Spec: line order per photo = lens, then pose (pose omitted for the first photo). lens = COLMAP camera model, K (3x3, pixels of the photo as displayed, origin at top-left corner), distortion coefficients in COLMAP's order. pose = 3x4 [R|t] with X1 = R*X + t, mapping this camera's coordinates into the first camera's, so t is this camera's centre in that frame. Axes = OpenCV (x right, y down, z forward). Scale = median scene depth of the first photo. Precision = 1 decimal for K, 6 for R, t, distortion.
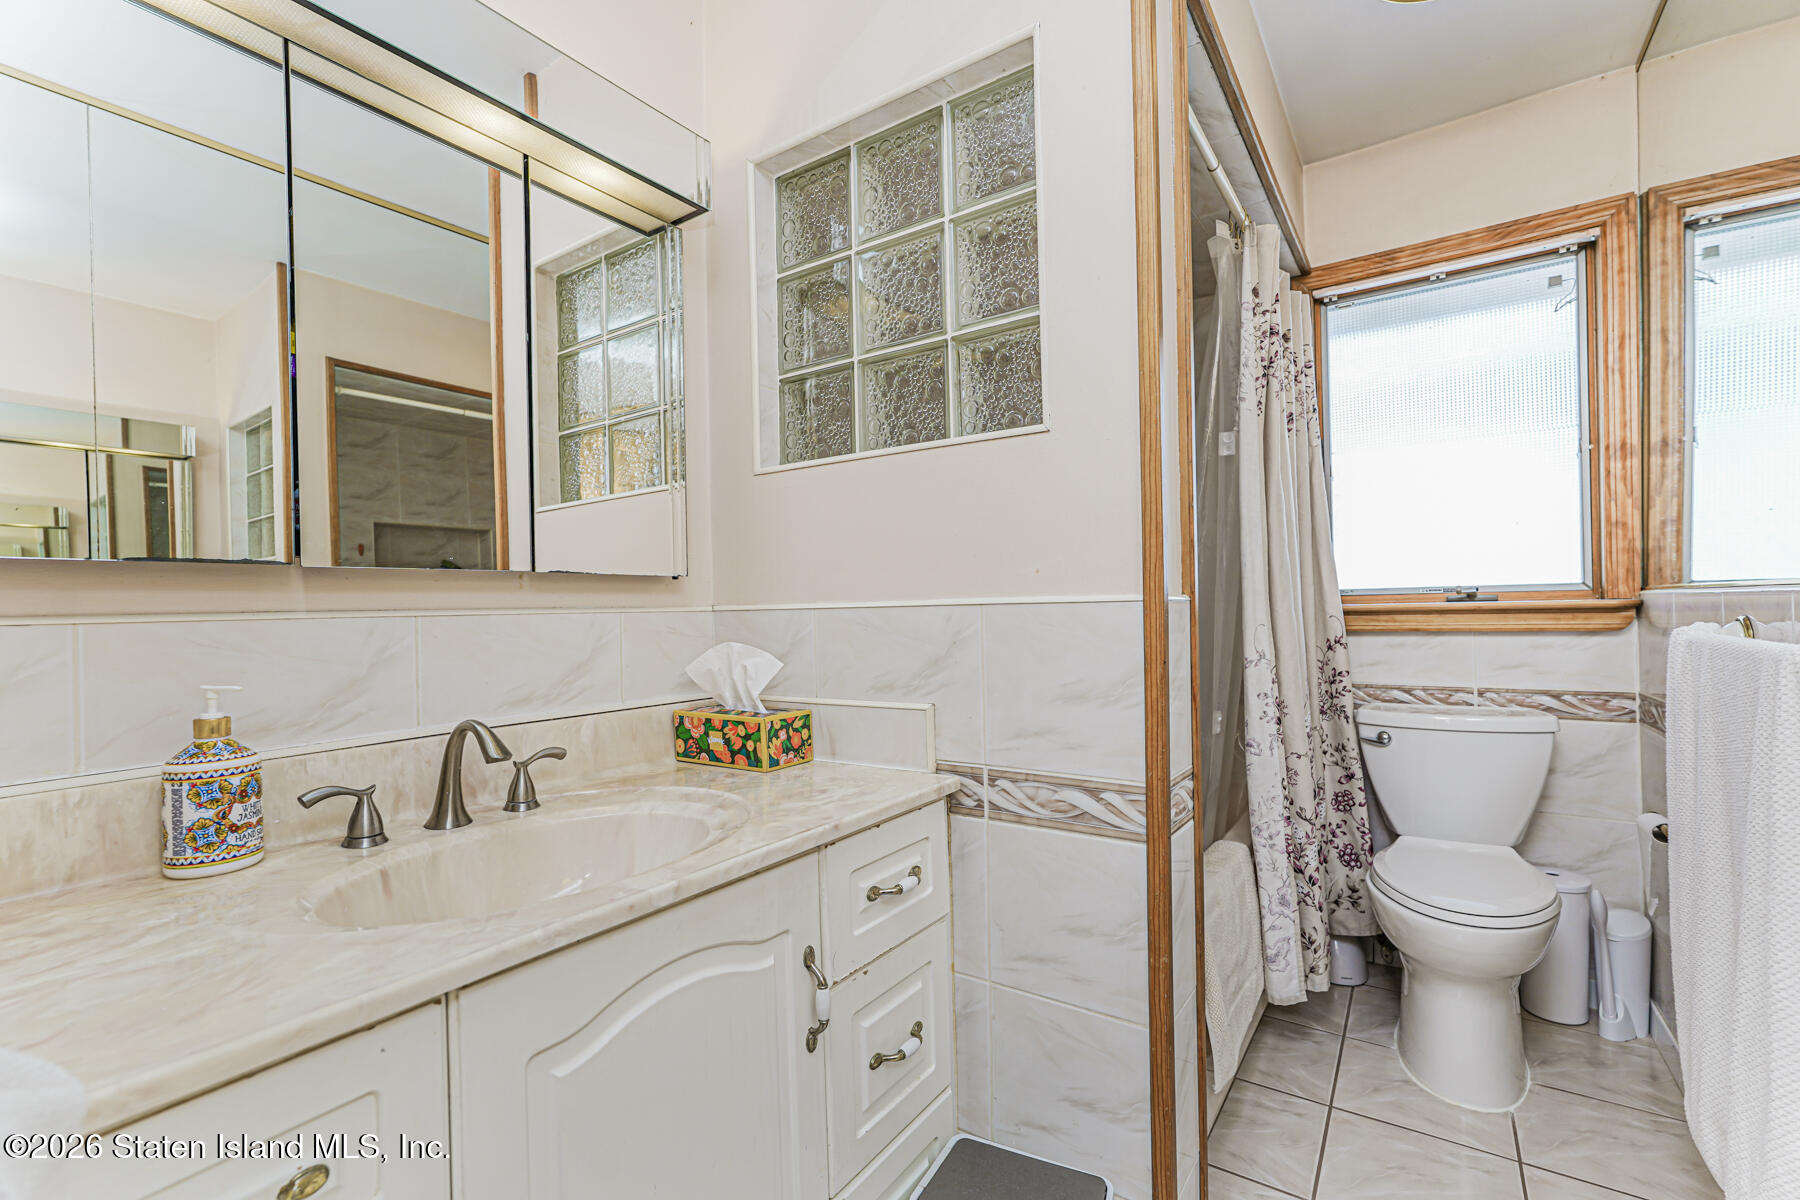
lens RADIAL K [[794.1, 0, 897.1], [0, 794.1, 606.2], [0, 0, 1]] dist [-0.020218, 0.011966]
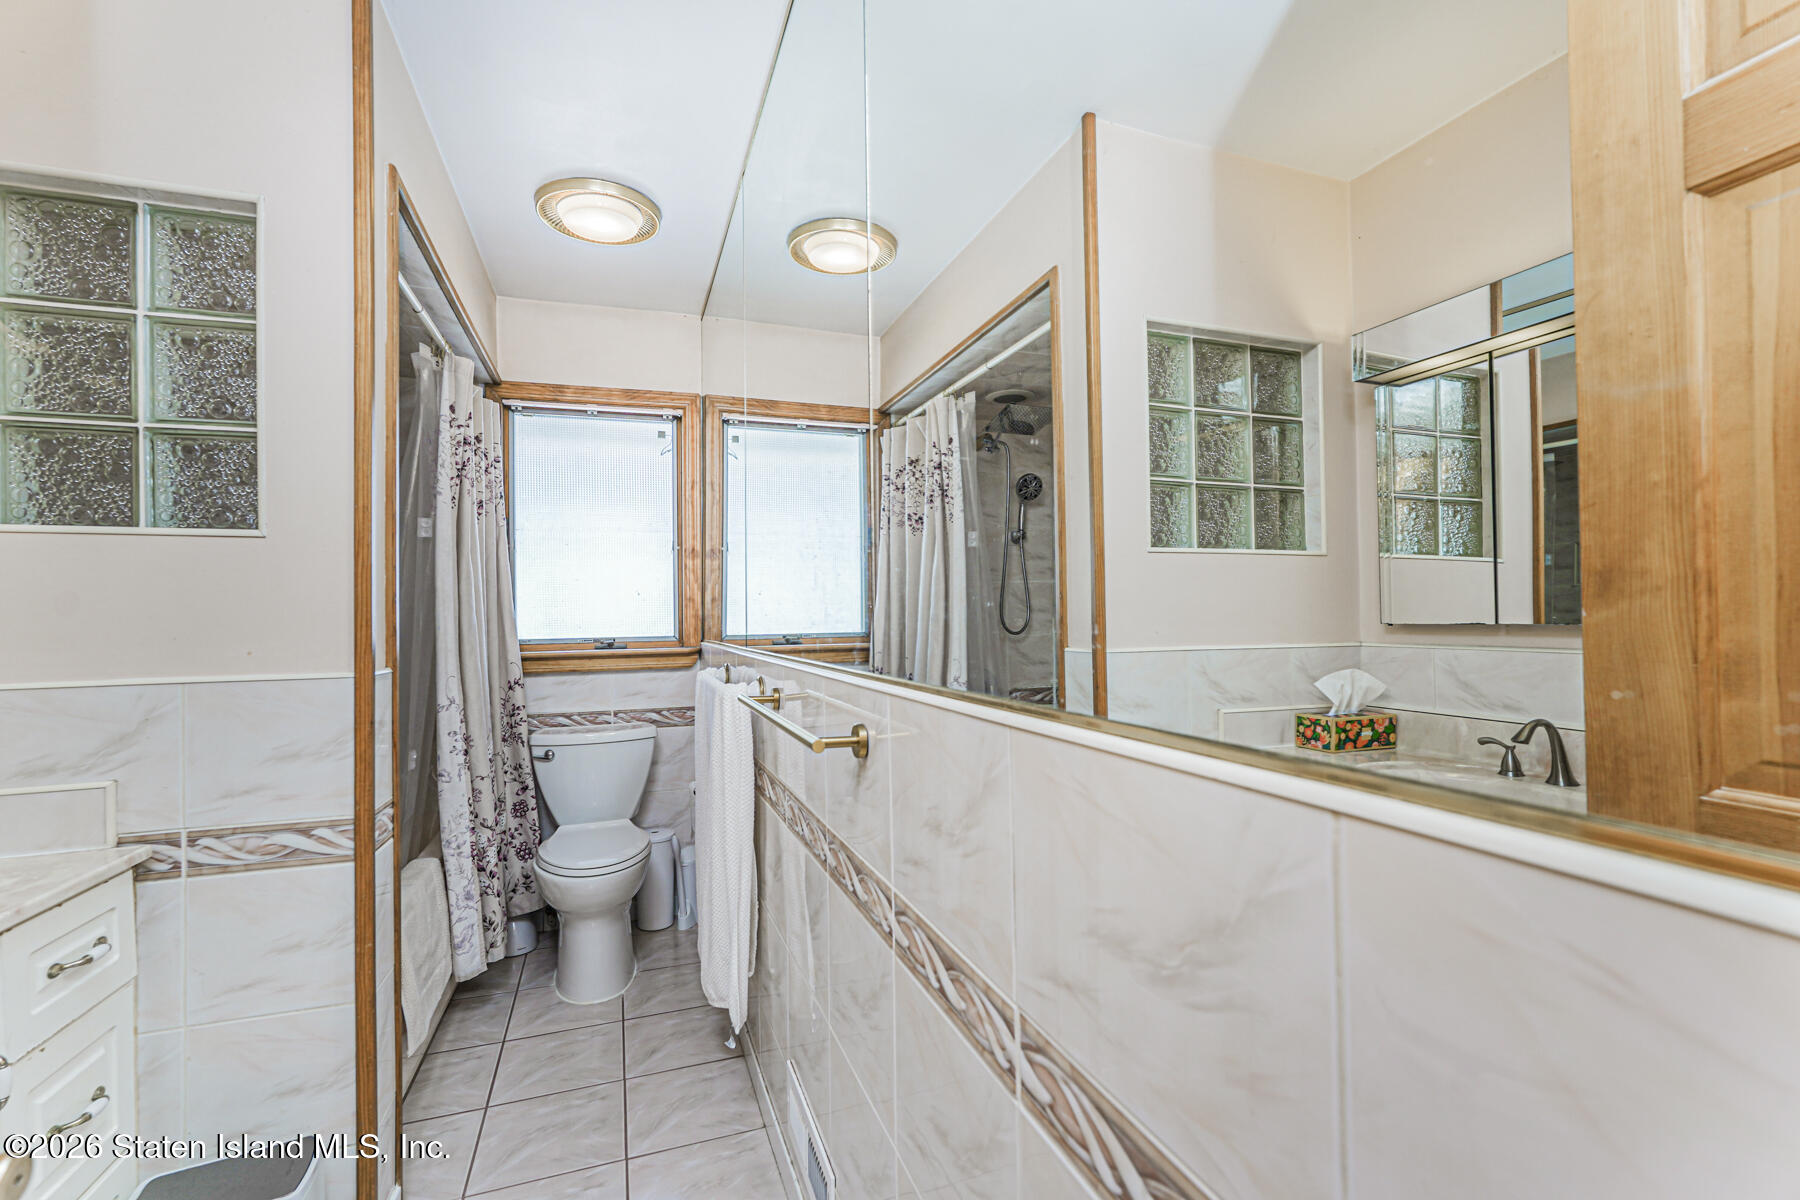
lens RADIAL K [[794.1, 0, 897.1], [0, 794.1, 606.2], [0, 0, 1]] dist [-0.020218, 0.011966]
pose [[0.594157, 0.021840, 0.804053, -0.121894], [0.001201, 0.999606, -0.028039, -0.050076], [-0.804348, 0.017625, 0.593897, -0.295288]]
